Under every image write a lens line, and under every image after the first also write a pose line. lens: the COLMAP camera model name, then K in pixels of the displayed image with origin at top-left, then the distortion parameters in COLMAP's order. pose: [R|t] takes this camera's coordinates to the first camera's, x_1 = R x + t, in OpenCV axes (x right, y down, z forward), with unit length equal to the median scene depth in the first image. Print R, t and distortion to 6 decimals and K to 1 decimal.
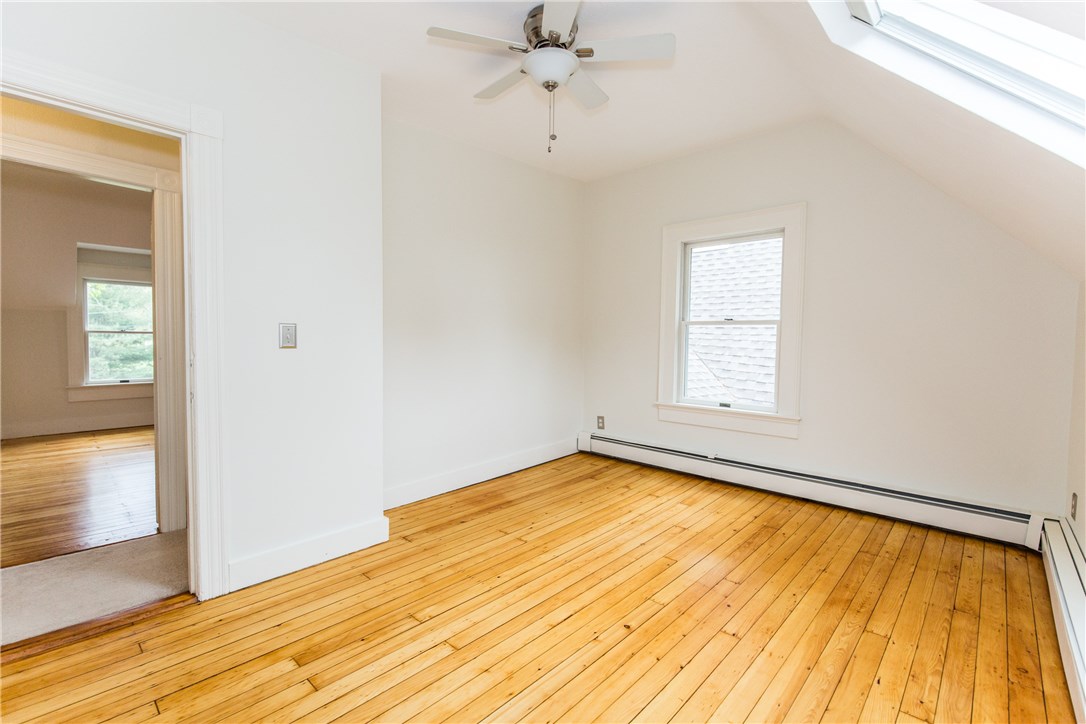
lens RADIAL K [[480.0, 0, 545.7], [0, 480.0, 355.2], [0, 0, 1]] dist [0.002849, 0.000247]
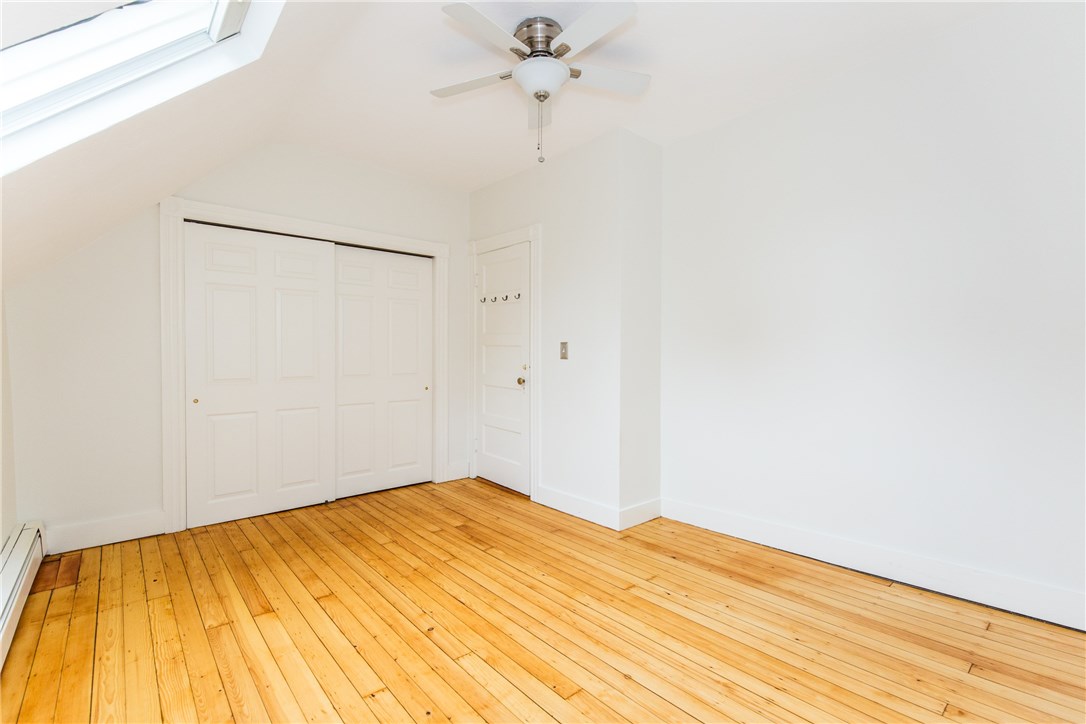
lens RADIAL K [[480.0, 0, 545.7], [0, 480.0, 355.2], [0, 0, 1]] dist [0.002849, 0.000247]
pose [[-0.076872, -0.003911, -0.997033, 0.855770], [-0.038711, 0.999250, -0.000936, -0.021654], [0.996289, 0.038524, -0.076966, 0.946057]]
